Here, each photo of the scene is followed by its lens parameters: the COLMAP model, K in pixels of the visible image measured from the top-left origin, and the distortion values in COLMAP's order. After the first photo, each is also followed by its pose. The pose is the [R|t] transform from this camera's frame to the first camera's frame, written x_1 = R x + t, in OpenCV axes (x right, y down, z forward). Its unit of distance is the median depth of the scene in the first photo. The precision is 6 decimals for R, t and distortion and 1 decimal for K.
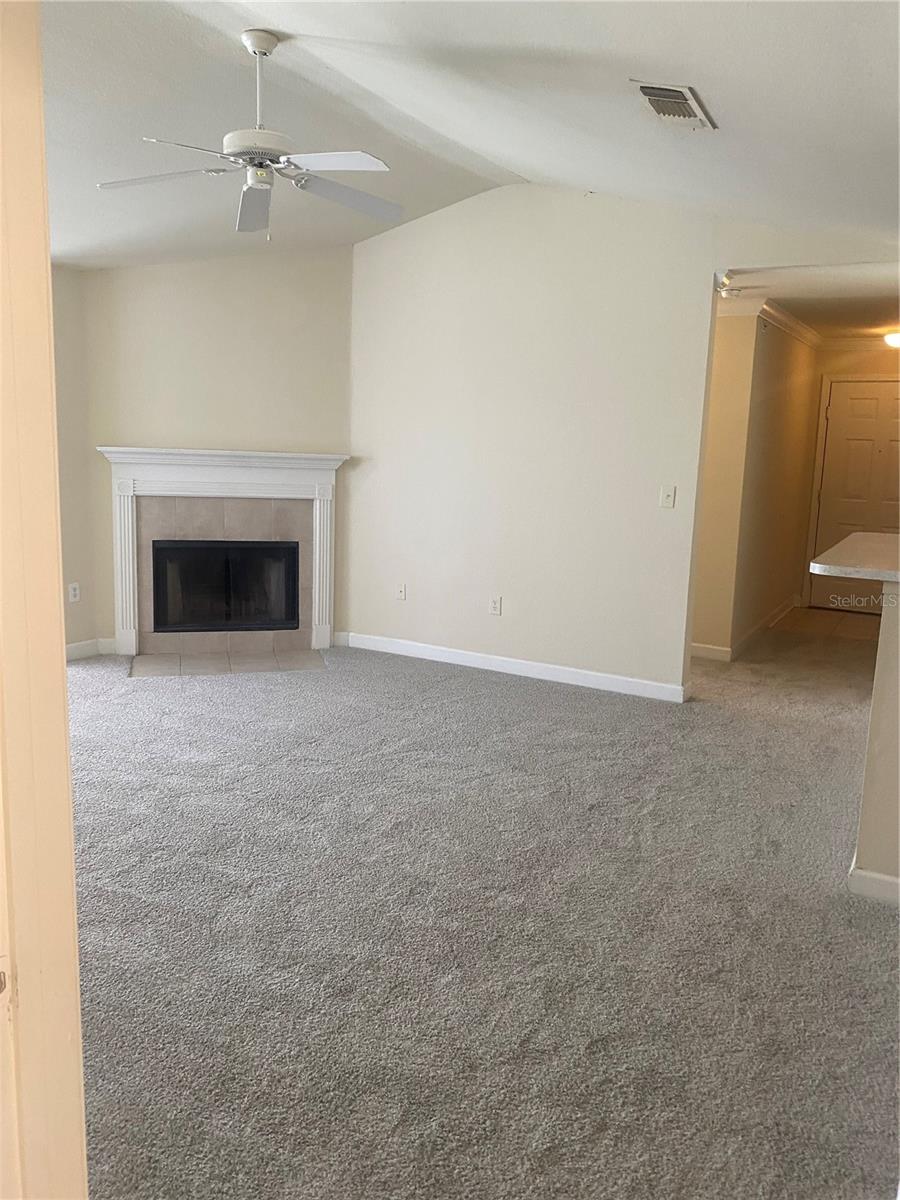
lens RADIAL K [[902.3, 0, 443.8], [0, 902.3, 589.9], [0, 0, 1]] dist [0.014213, -0.010740]
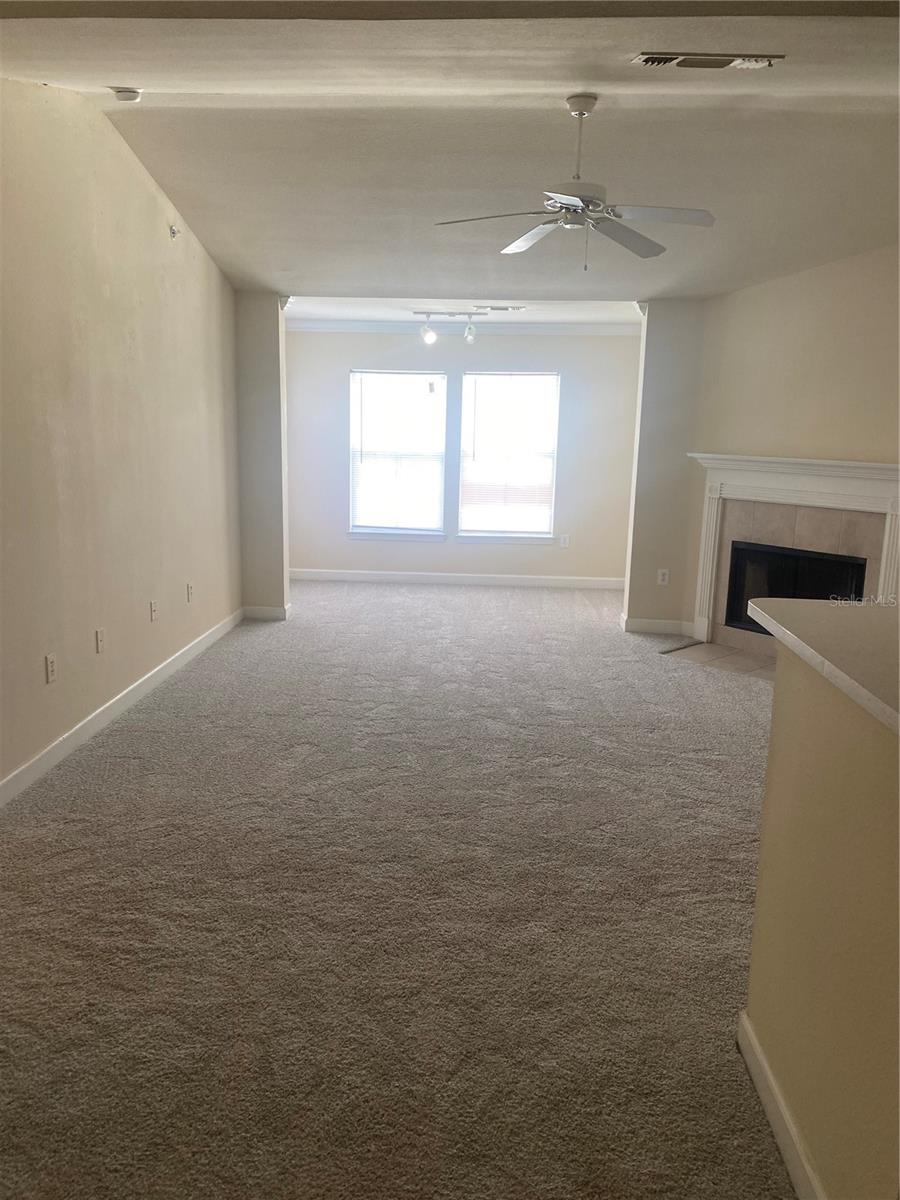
lens RADIAL K [[902.3, 0, 443.8], [0, 902.3, 589.9], [0, 0, 1]] dist [0.014213, -0.010740]
pose [[0.428905, 0.140543, -0.892350, 0.556204], [-0.159465, 0.984090, 0.078345, -0.029134], [0.889163, 0.108696, 0.444493, 0.243341]]
